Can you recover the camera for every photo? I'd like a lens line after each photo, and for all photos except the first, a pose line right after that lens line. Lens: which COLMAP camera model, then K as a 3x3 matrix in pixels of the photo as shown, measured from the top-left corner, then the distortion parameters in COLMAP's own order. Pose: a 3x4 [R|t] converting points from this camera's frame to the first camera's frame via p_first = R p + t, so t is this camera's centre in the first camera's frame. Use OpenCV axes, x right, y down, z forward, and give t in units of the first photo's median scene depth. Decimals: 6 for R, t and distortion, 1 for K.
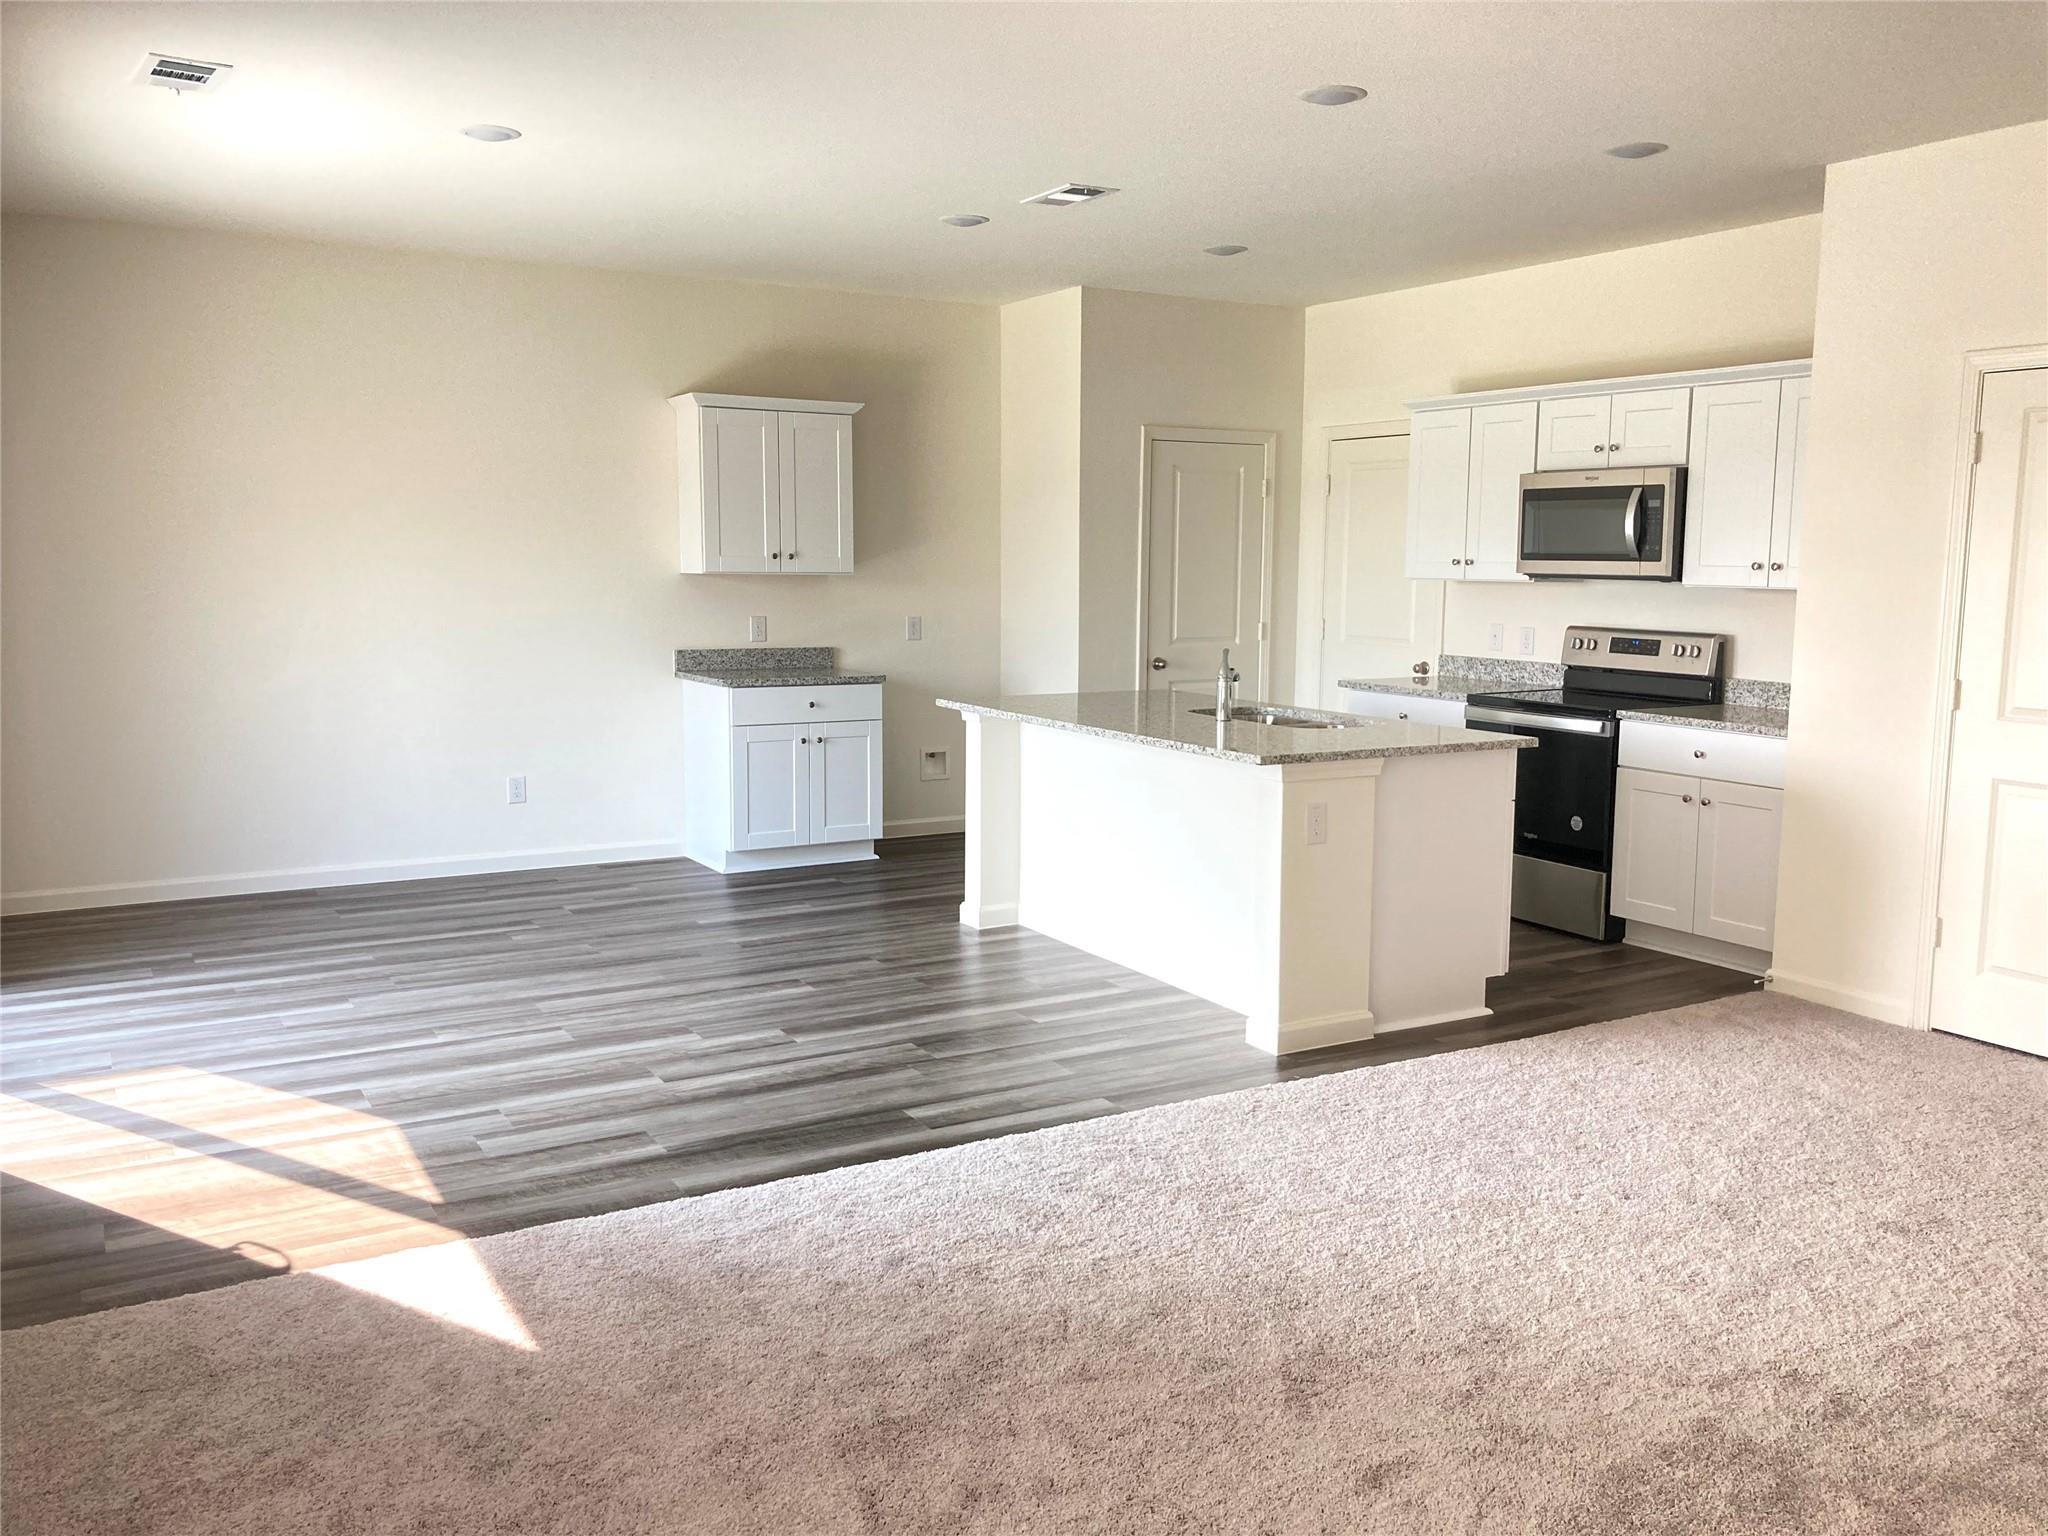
lens RADIAL K [[1700.0, 0, 1025.8], [0, 1700.0, 766.6], [0, 0, 1]] dist [0.039871, -0.006028]
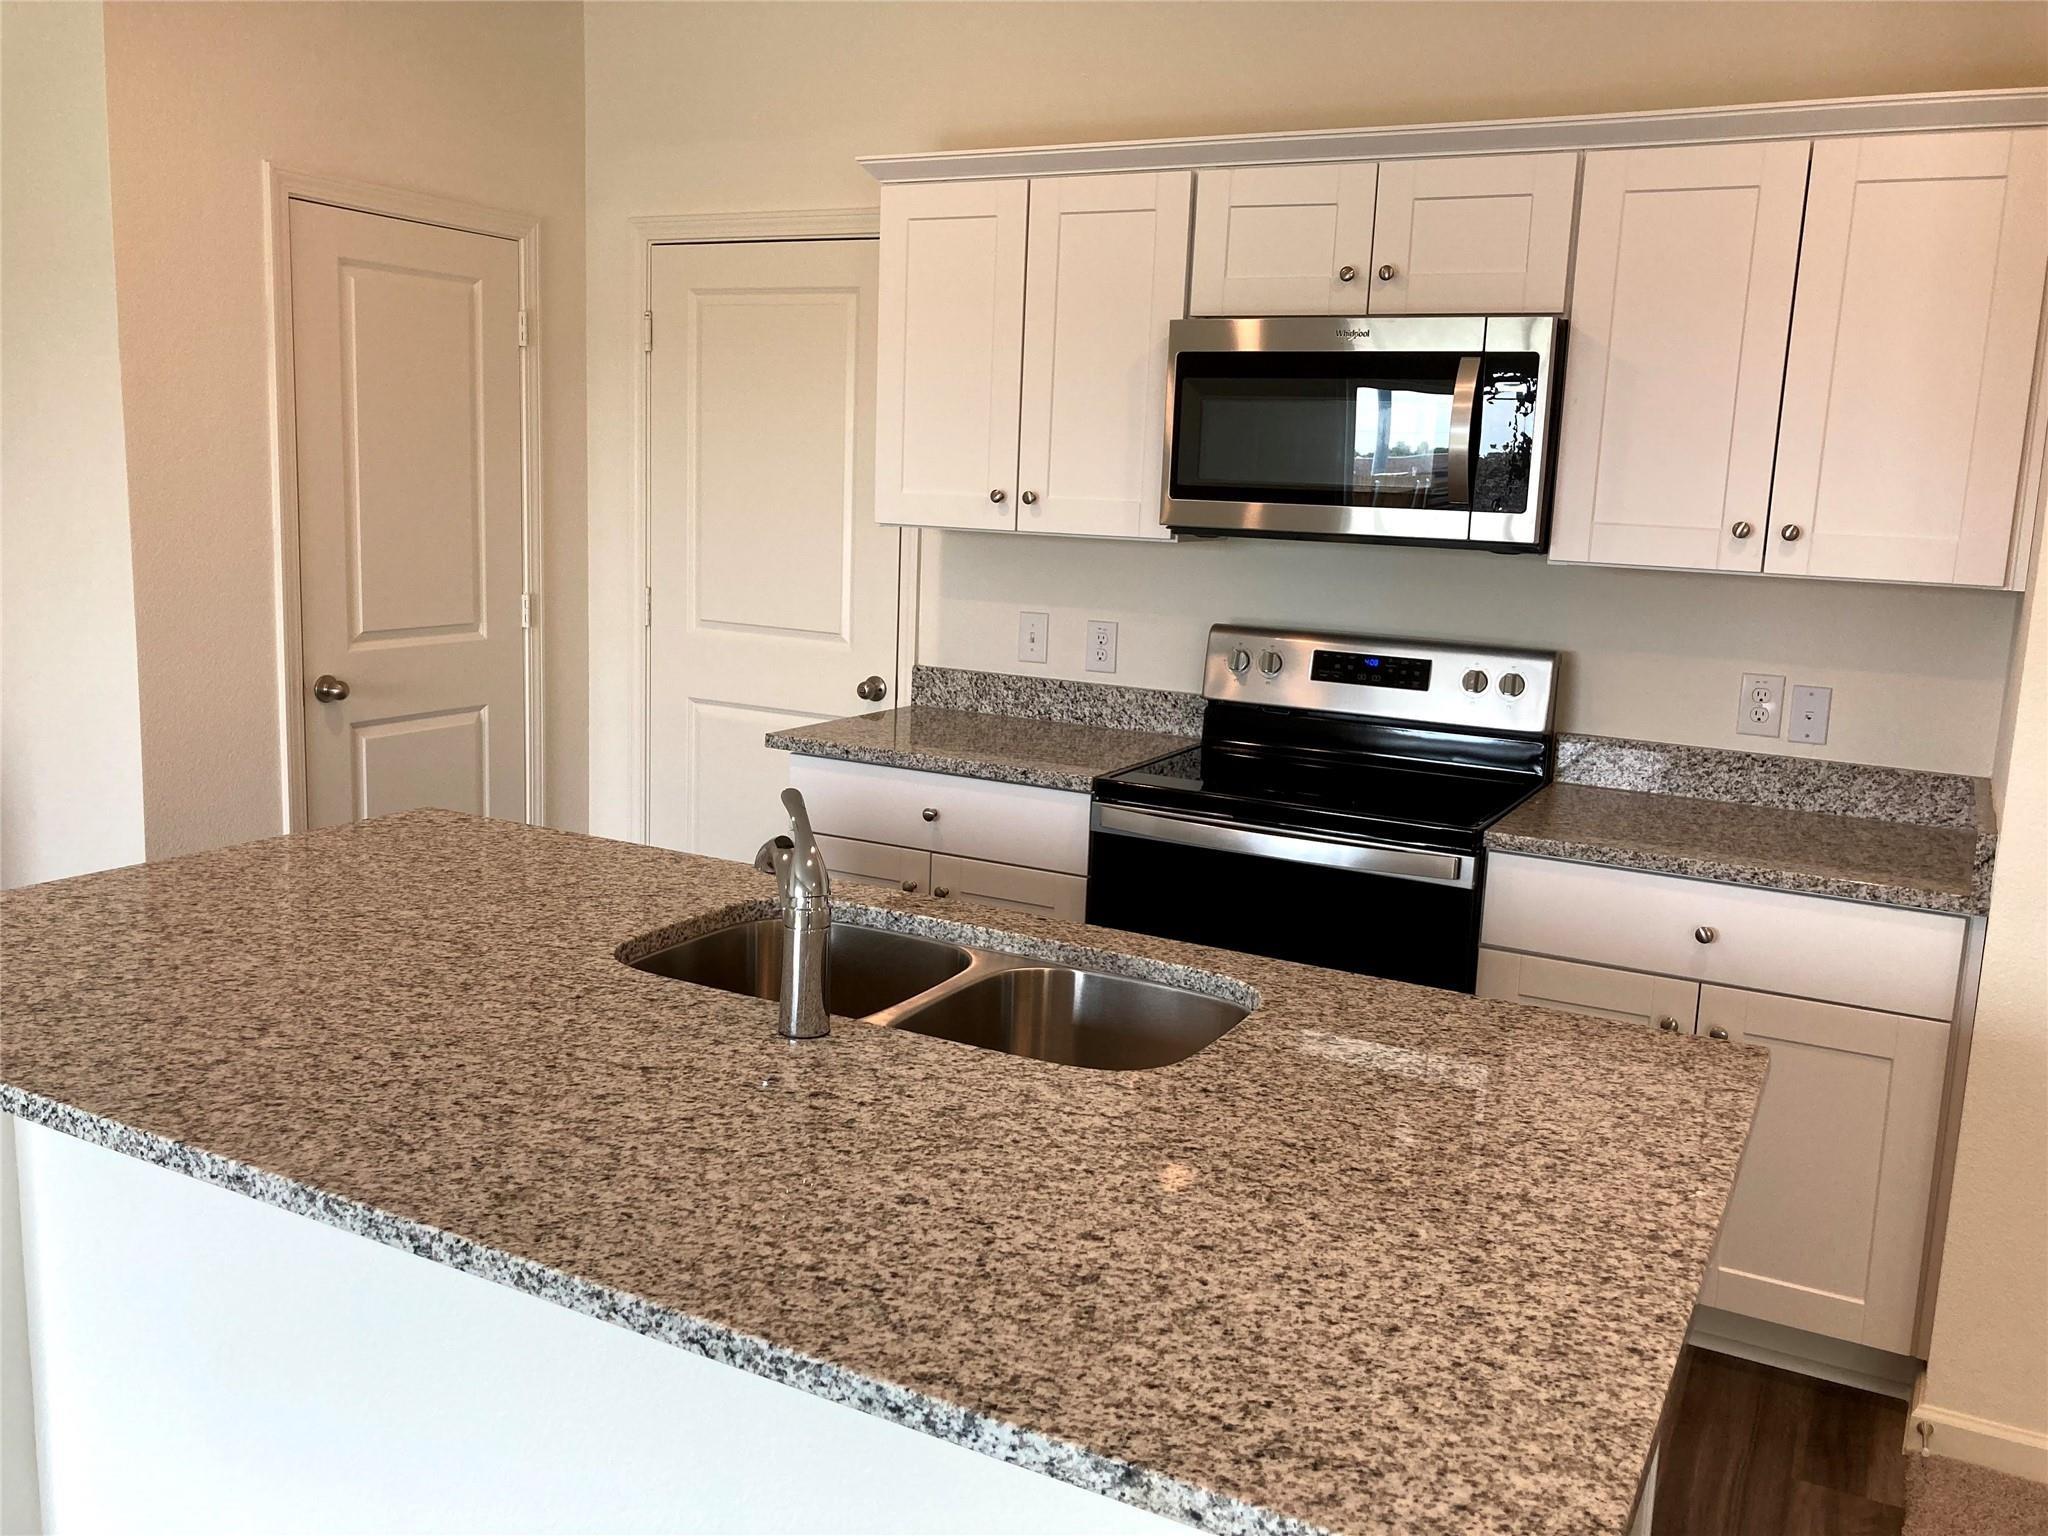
lens RADIAL K [[1700.0, 0, 1022.5], [0, 1700.0, 766.7], [0, 0, 1]] dist [0.039871, -0.006028]
pose [[0.854430, -0.063606, 0.515659, -0.004497], [0.033949, 0.997192, 0.066749, -0.077633], [-0.518456, -0.039526, 0.854190, 0.597249]]
